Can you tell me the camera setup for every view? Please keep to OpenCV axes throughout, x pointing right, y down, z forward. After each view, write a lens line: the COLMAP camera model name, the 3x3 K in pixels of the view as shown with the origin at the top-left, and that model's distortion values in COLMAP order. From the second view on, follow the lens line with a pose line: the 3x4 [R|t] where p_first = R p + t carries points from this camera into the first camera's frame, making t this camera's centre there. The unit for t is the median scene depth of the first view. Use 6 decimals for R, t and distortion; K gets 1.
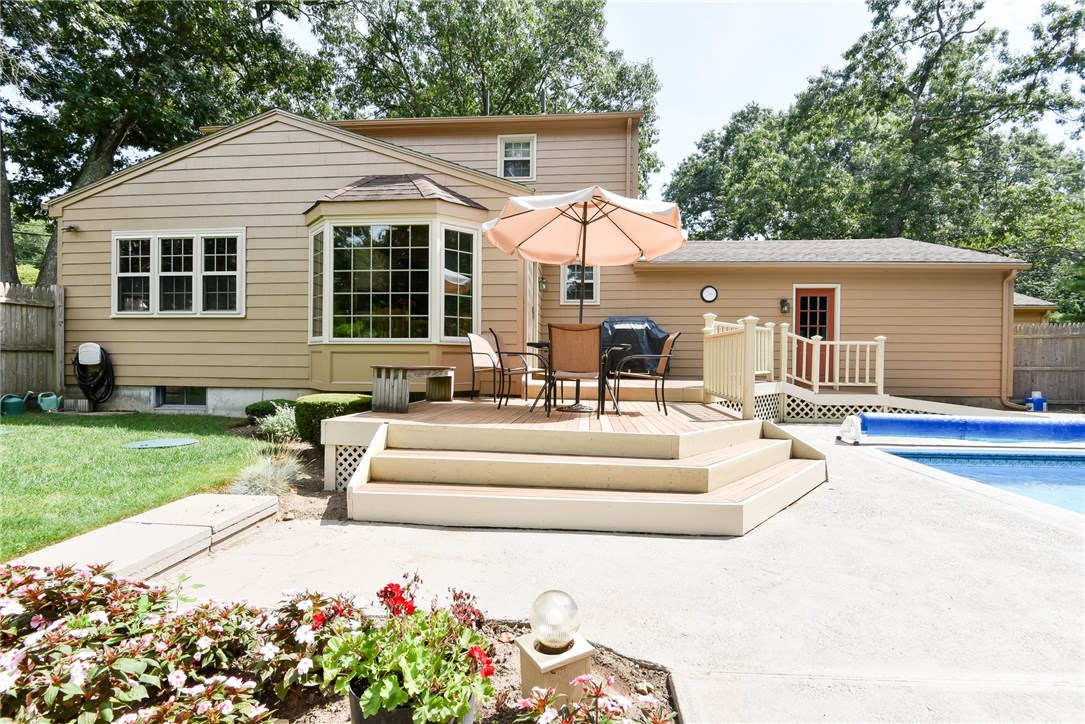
lens RADIAL K [[519.9, 0, 540.0], [0, 519.9, 363.0], [0, 0, 1]] dist [-0.021745, -0.001308]
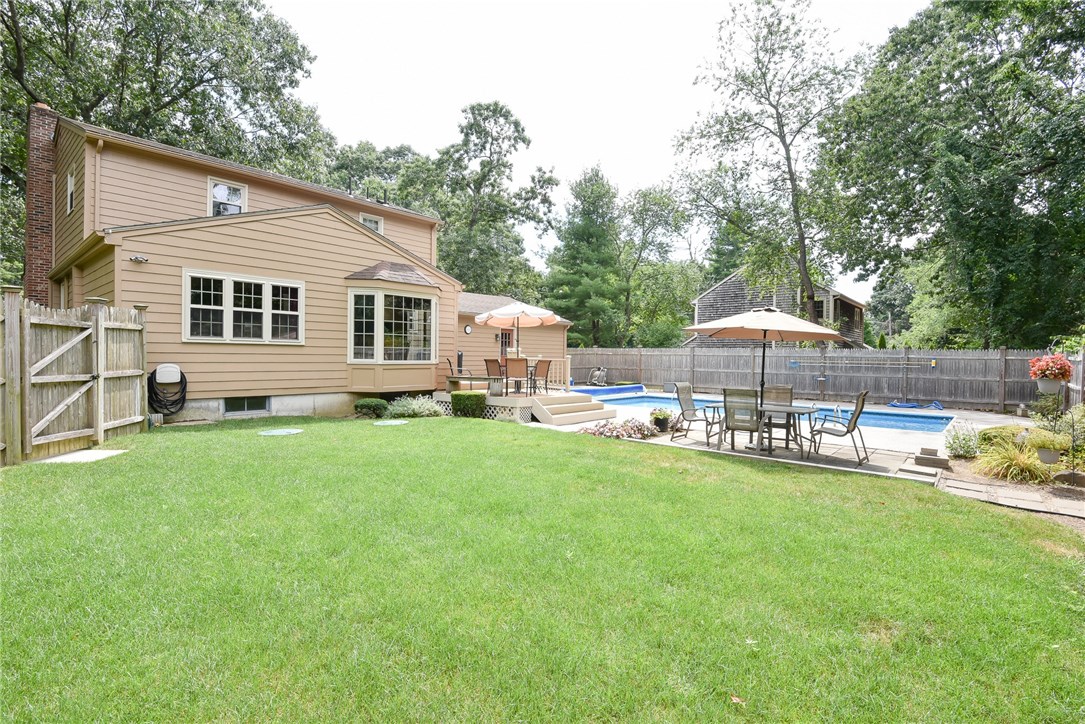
lens RADIAL K [[519.9, 0, 541.8], [0, 519.9, 361.7], [0, 0, 1]] dist [-0.021745, -0.001308]
pose [[0.591865, -0.008256, 0.805995, -1.308078], [-0.003962, 0.999906, 0.013152, -0.062347], [-0.806027, -0.010978, 0.591776, -0.363347]]
